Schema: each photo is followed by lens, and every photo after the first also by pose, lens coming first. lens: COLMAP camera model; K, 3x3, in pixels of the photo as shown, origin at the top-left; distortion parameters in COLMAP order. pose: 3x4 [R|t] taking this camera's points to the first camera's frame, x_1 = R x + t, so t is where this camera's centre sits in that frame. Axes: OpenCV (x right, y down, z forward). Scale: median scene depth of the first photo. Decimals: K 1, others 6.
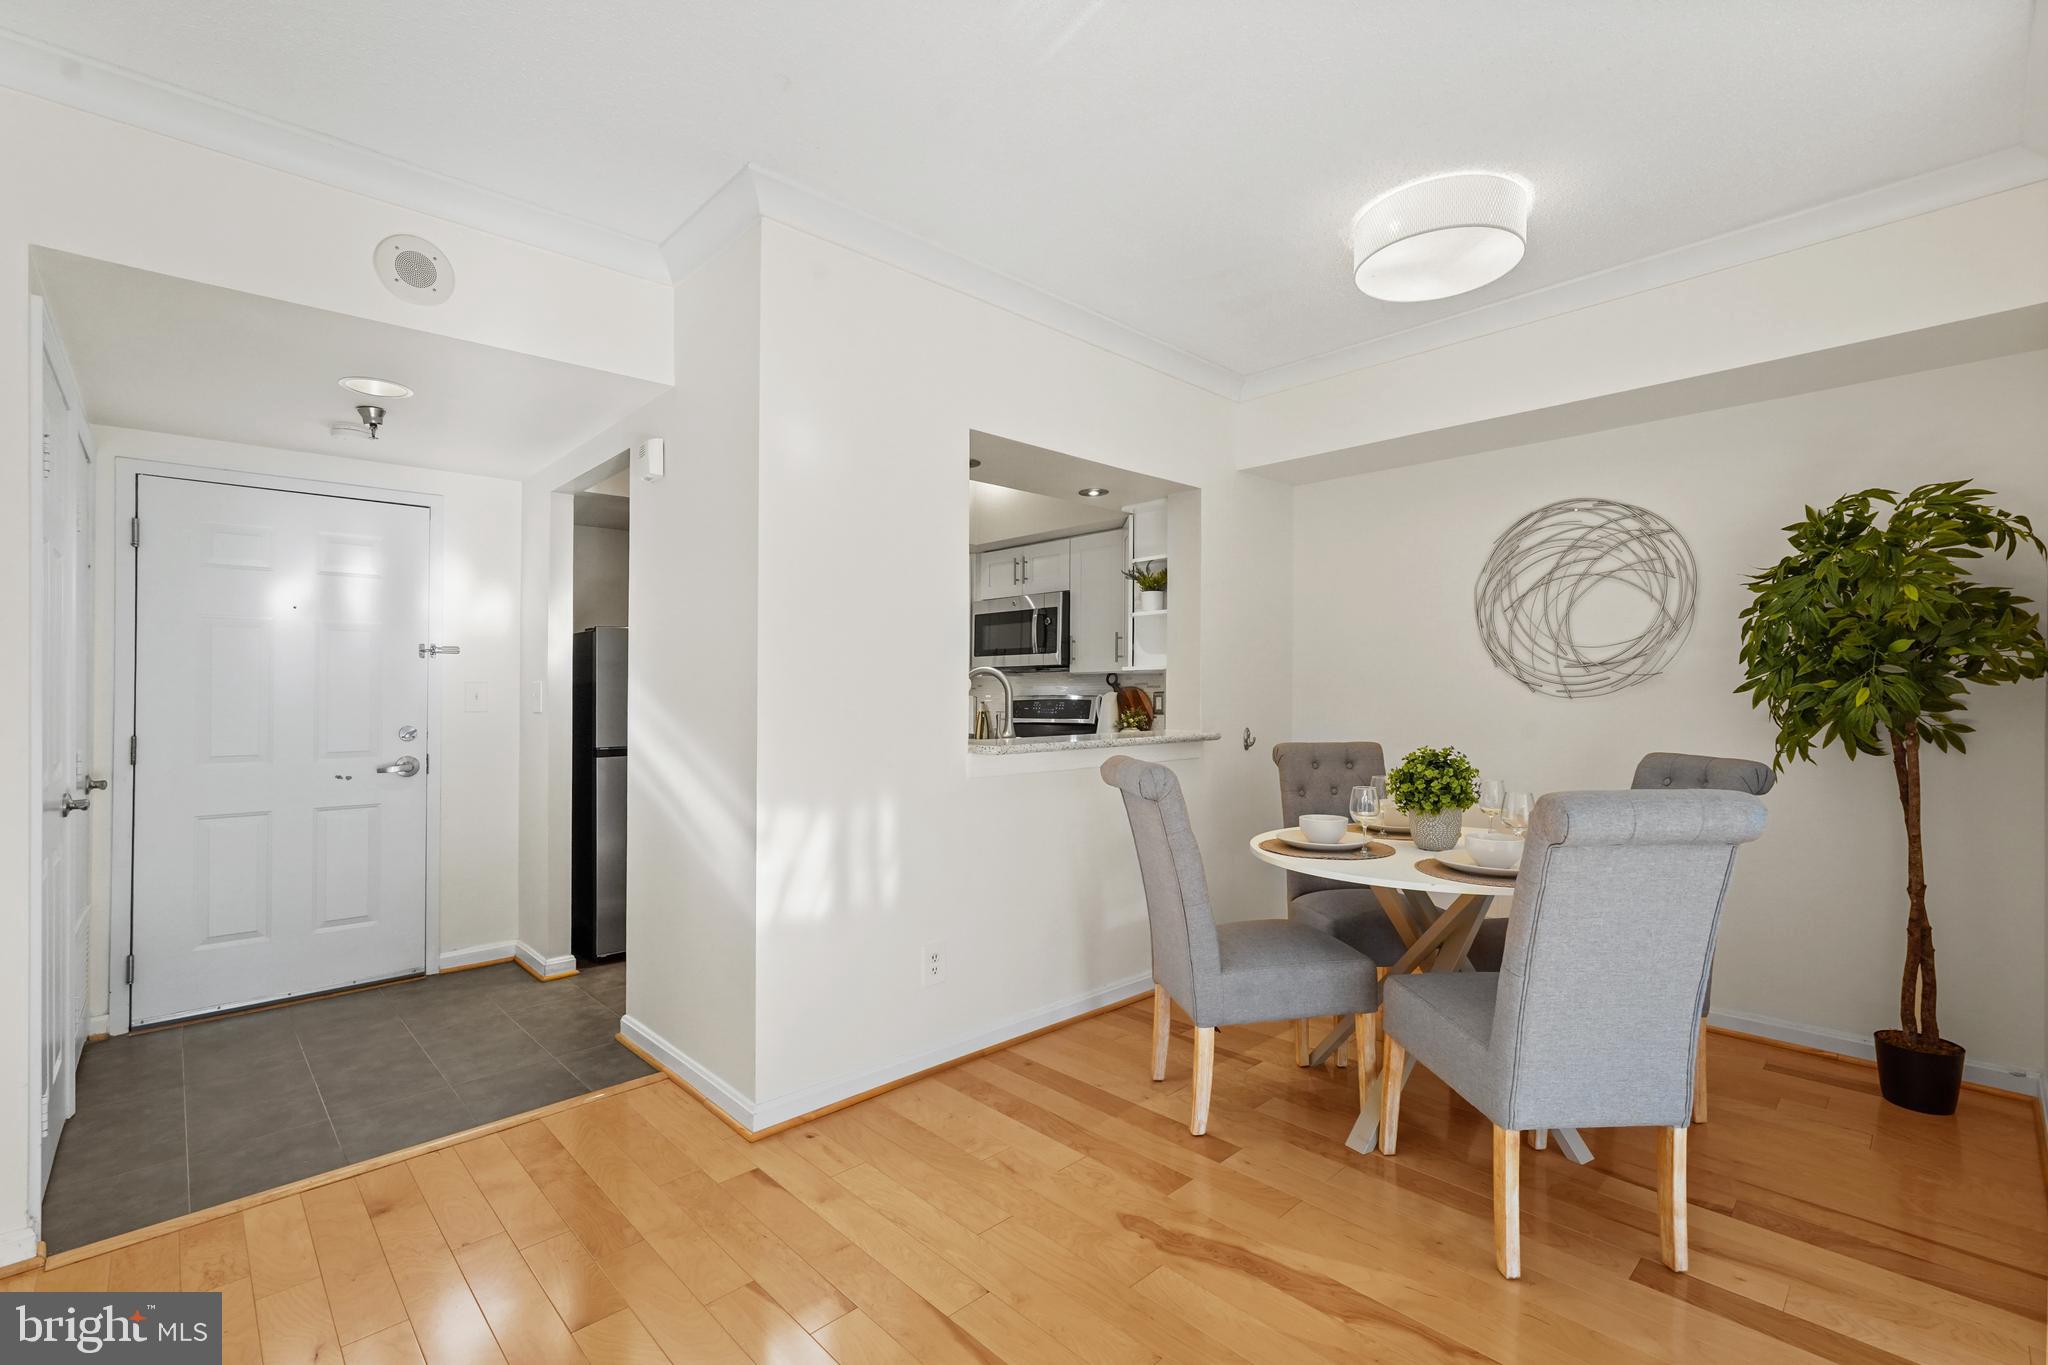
lens RADIAL K [[905.2, 0, 1019.0], [0, 905.2, 684.7], [0, 0, 1]] dist [-0.015395, 0.005847]
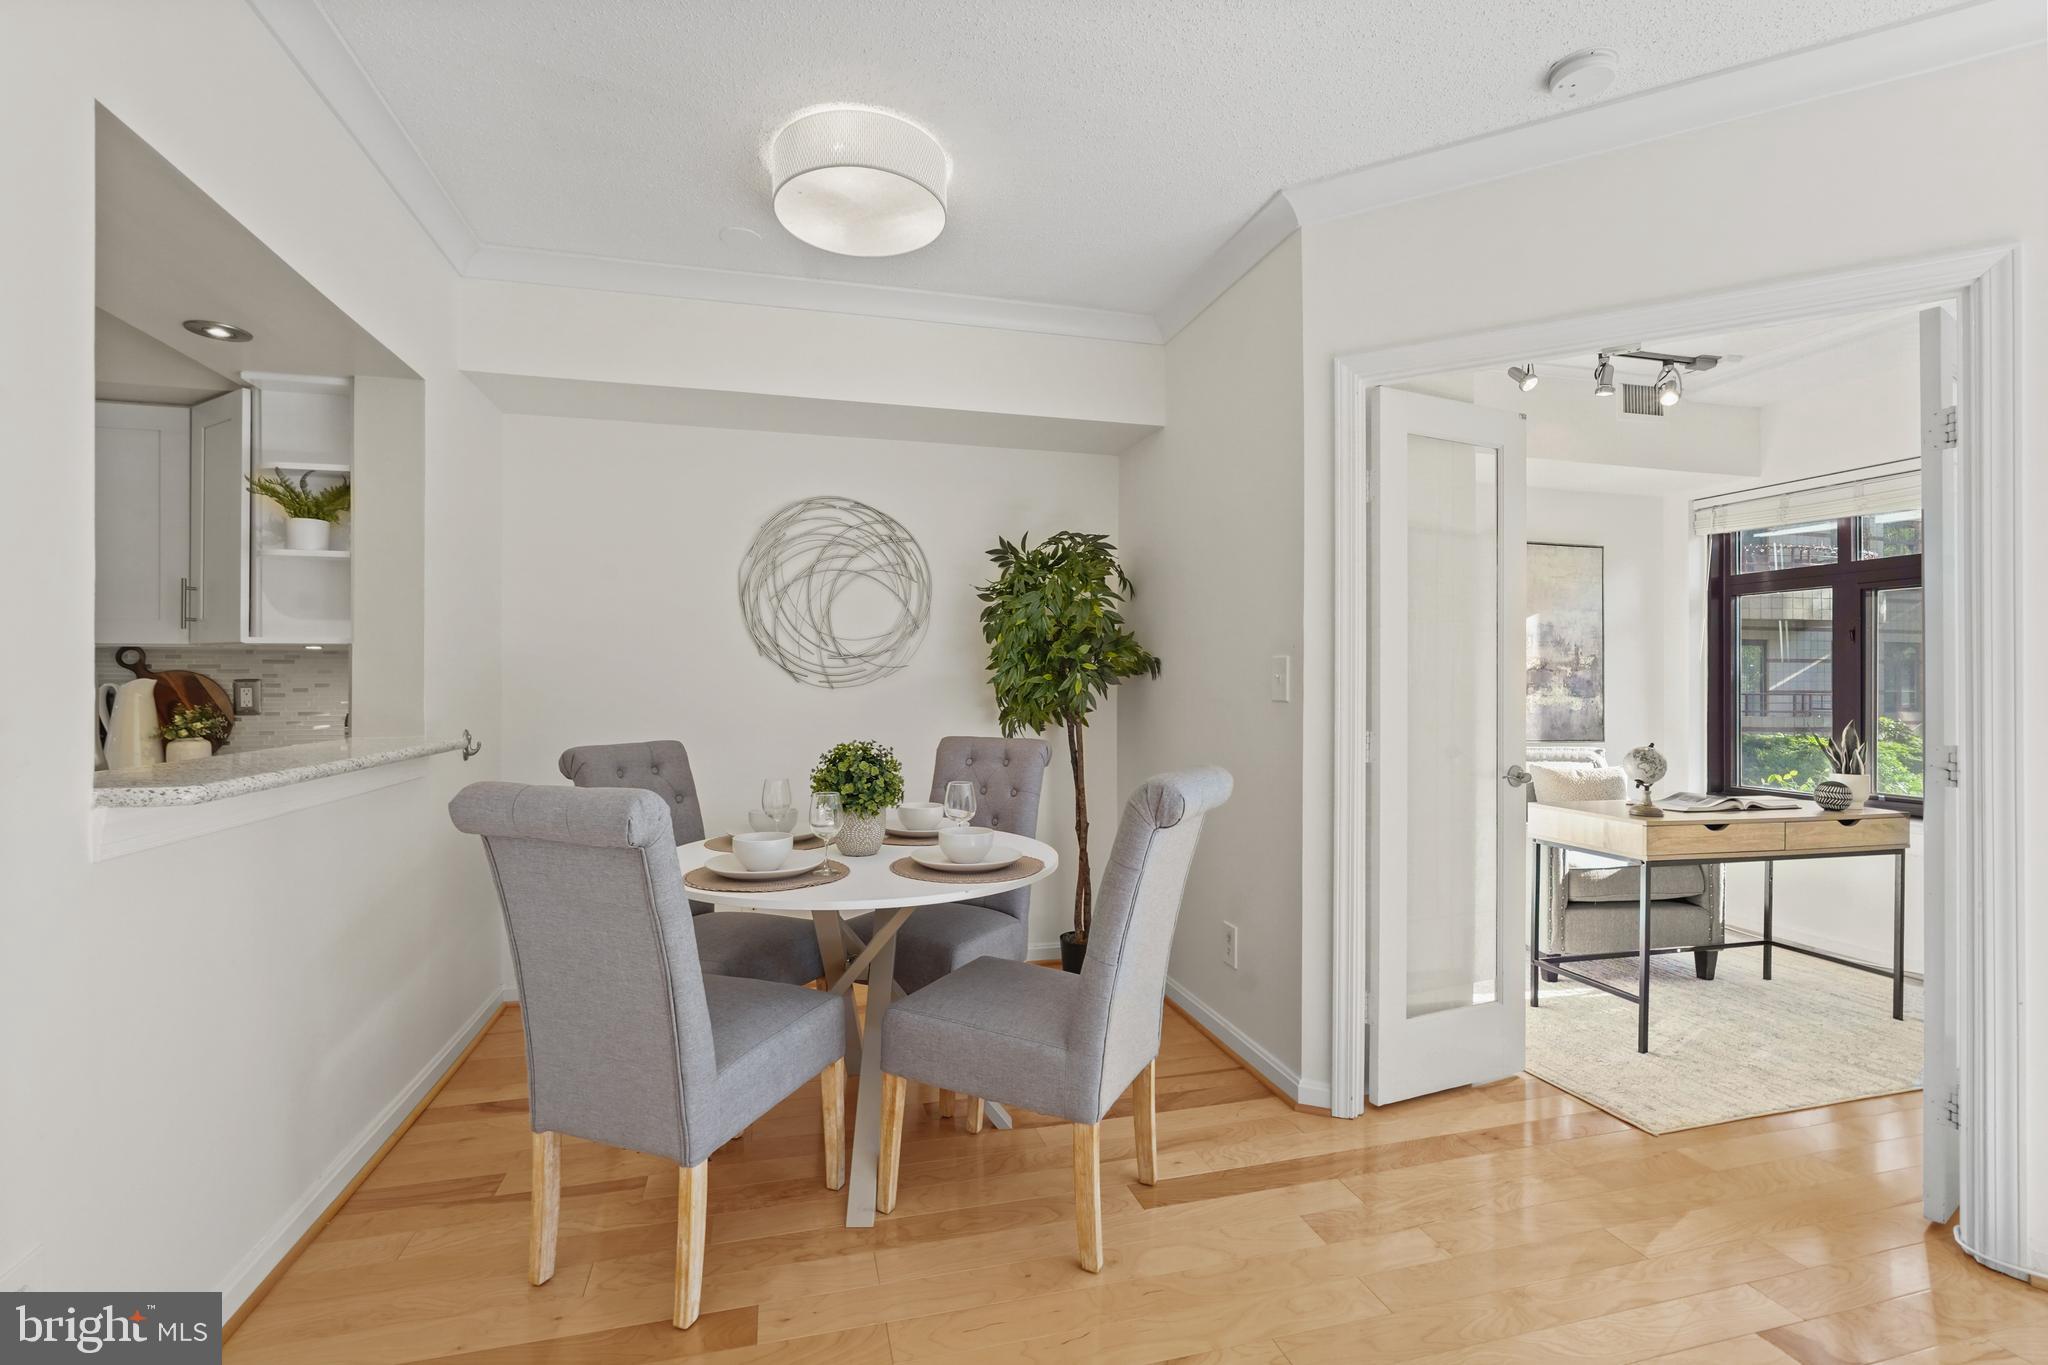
lens RADIAL K [[905.2, 0, 1021.9], [0, 905.2, 677.6], [0, 0, 1]] dist [-0.015395, 0.005847]
pose [[0.475817, 0.009208, 0.879496, -0.203590], [-0.010978, 0.999929, -0.004529, 0.005217], [-0.879476, -0.007500, 0.475885, 0.324470]]
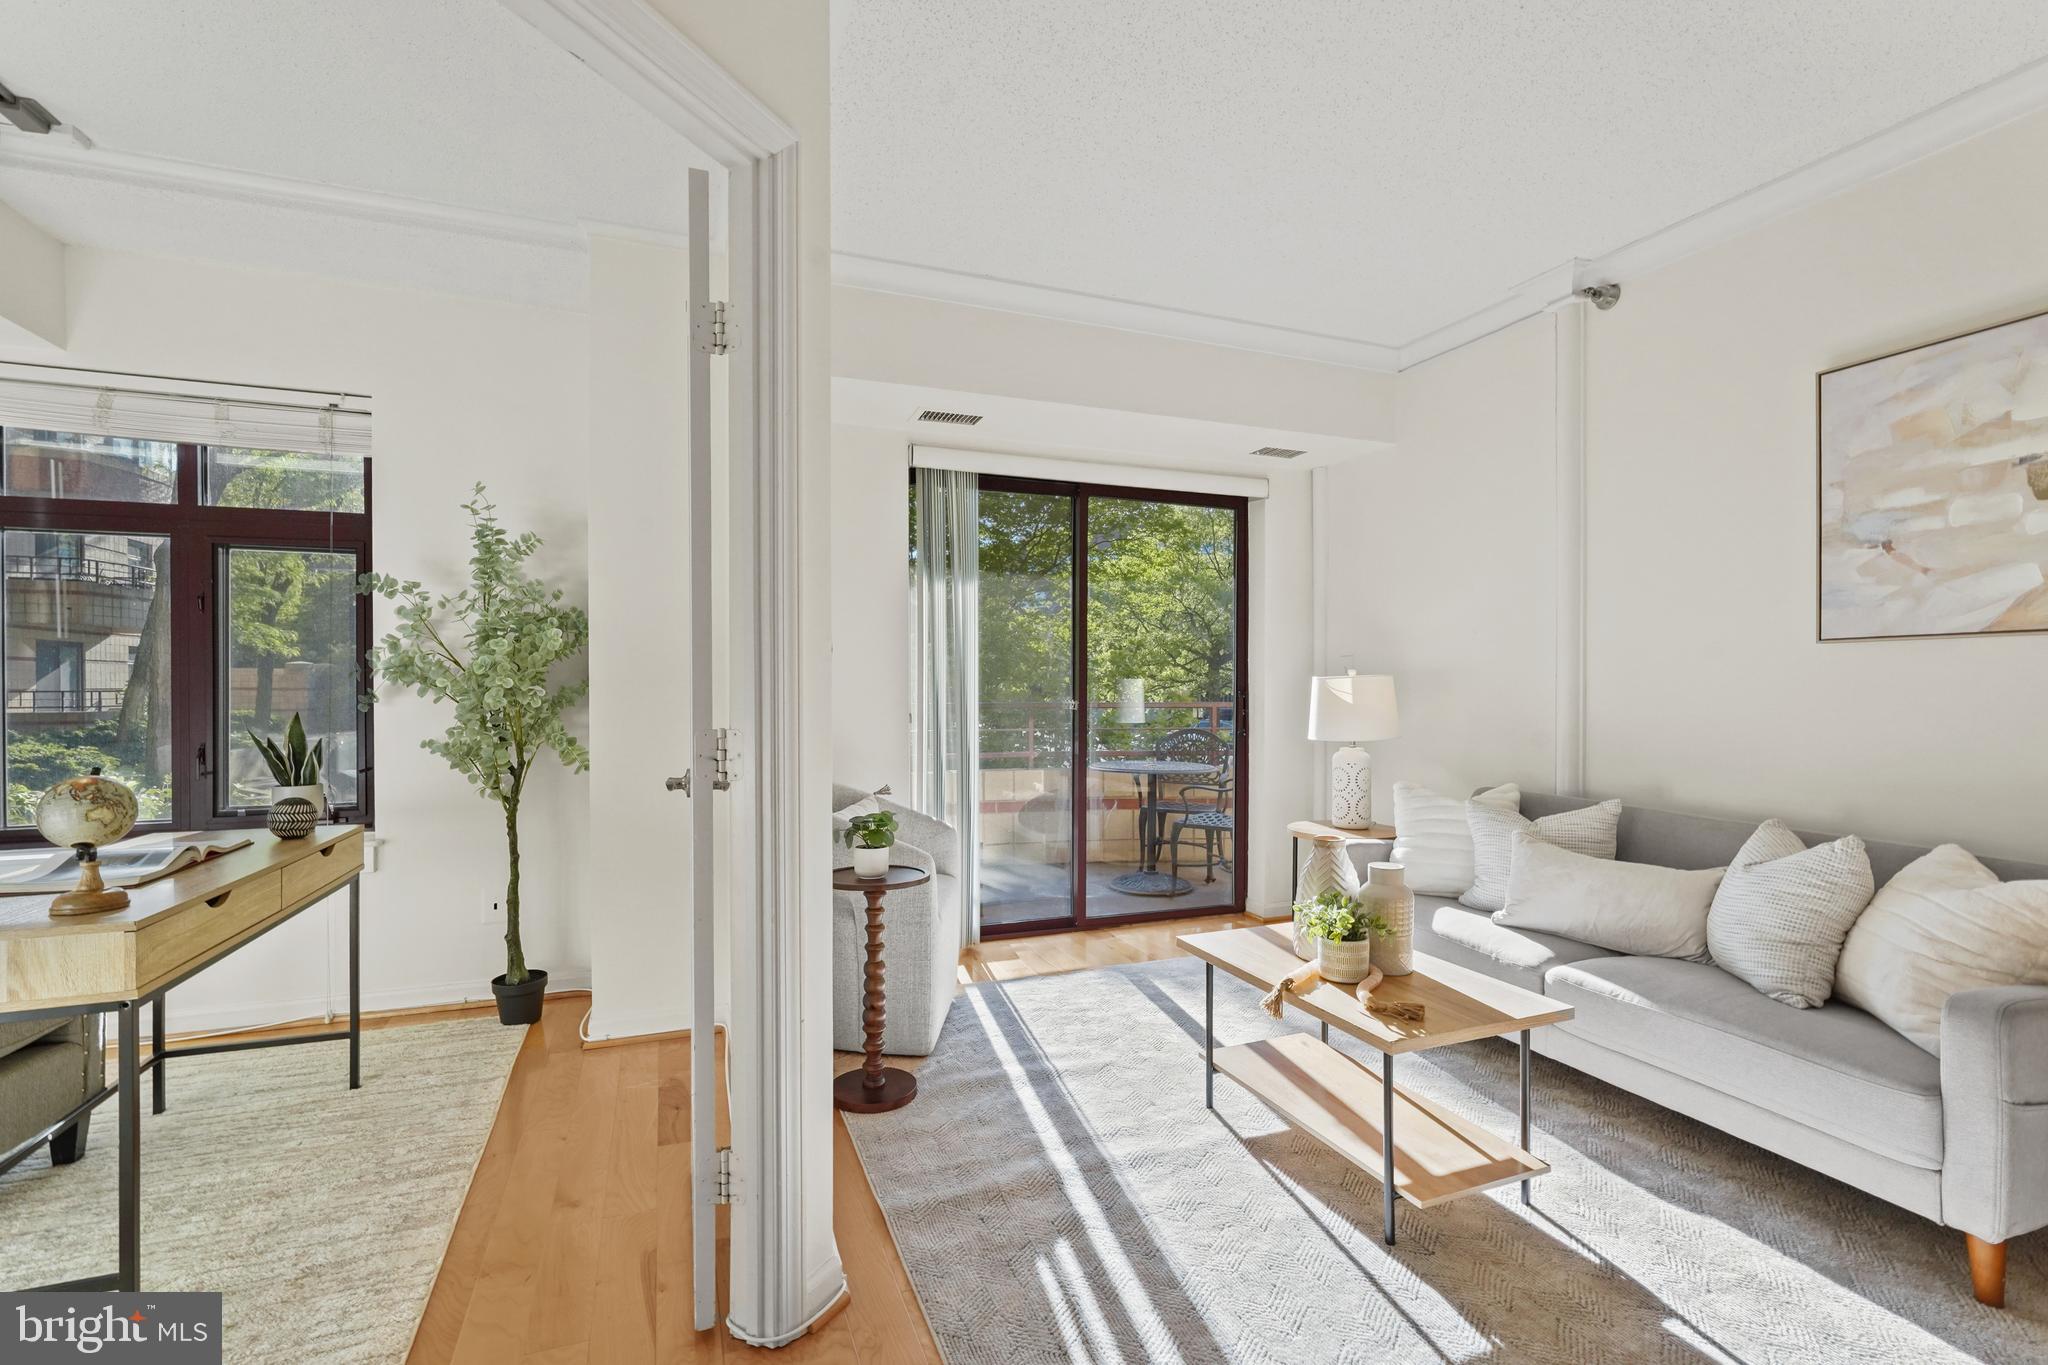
lens RADIAL K [[905.2, 0, 1017.5], [0, 905.2, 690.2], [0, 0, 1]] dist [-0.015395, 0.005847]
pose [[-0.922279, 0.000796, 0.386525, 0.273784], [0.001136, 0.999999, 0.000650, 0.019645], [-0.386524, 0.001039, -0.922279, 0.439613]]
